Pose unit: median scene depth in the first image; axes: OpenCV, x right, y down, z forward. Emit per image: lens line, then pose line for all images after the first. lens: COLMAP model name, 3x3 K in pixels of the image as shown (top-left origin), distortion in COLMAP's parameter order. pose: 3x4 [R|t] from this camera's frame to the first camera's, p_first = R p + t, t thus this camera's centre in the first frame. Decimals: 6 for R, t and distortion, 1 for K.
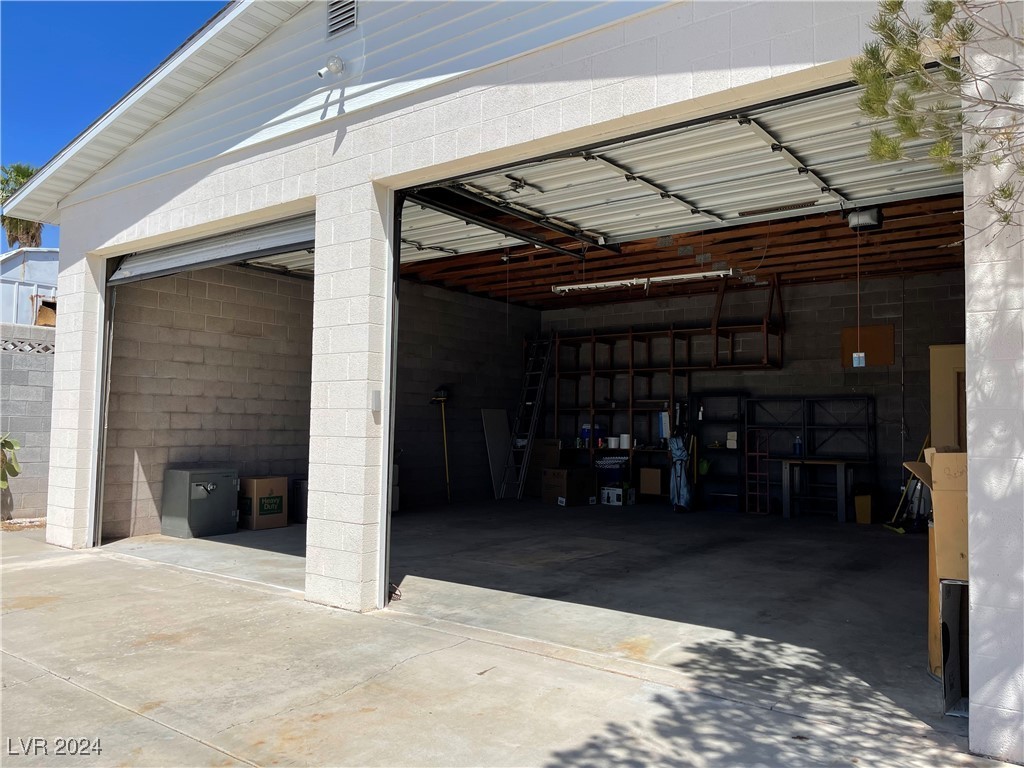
lens RADIAL K [[792.4, 0, 512.0], [0, 792.4, 384.0], [0, 0, 1]] dist [0.002375, 0.000463]
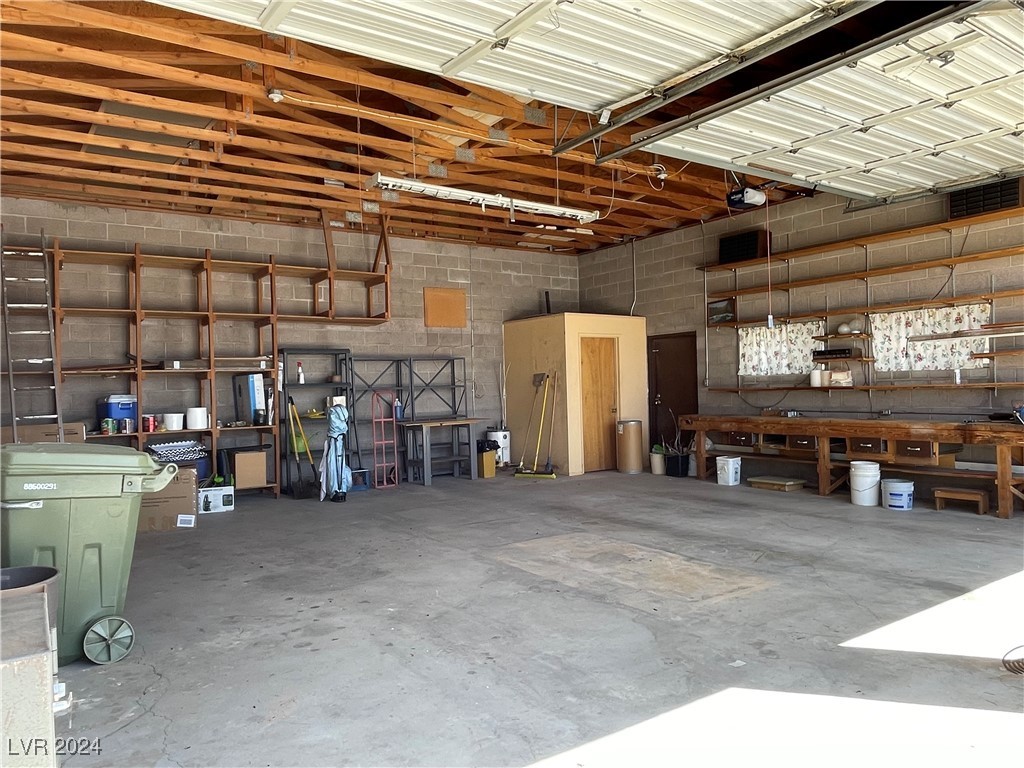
lens RADIAL K [[703.7, 0, 512.0], [0, 703.7, 384.0], [0, 0, 1]] dist [0.001383, 0.000357]
pose [[0.313101, -0.022683, 0.949449, -0.363541], [-0.021257, 0.999297, 0.030884, 0.019377], [-0.949482, -0.029853, 0.312398, 0.579716]]
